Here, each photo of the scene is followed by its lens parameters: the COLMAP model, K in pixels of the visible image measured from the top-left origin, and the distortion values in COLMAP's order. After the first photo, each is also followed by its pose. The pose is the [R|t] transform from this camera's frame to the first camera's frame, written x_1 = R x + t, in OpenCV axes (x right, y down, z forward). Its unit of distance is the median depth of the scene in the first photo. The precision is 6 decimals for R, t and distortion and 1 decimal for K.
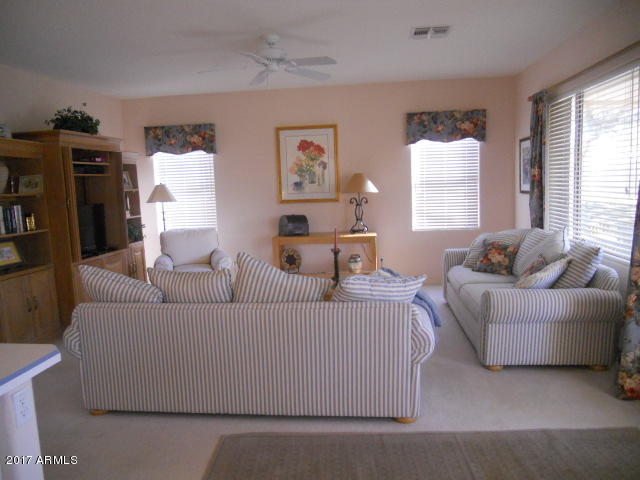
lens RADIAL K [[482.7, 0, 321.6], [0, 482.7, 249.8], [0, 0, 1]] dist [-0.065542, 0.019908]
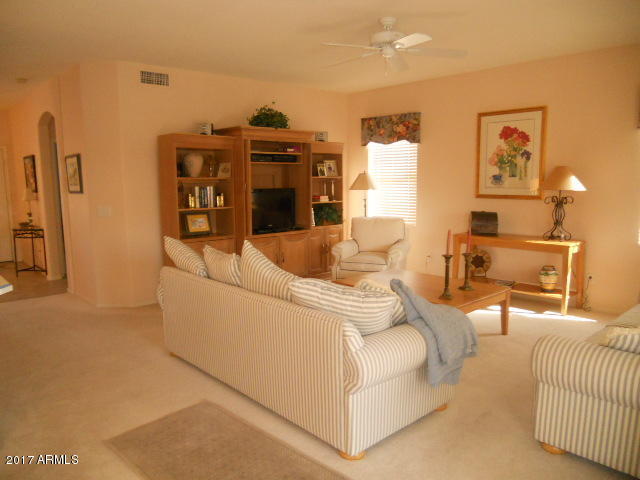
lens RADIAL K [[482.7, 0, 321.0], [0, 482.7, 244.3], [0, 0, 1]] dist [-0.065542, 0.019908]
pose [[0.755009, 0.118138, -0.644984, 0.387129], [-0.108971, 0.992564, 0.054243, -0.036751], [0.646596, 0.029330, 0.762269, 0.181639]]
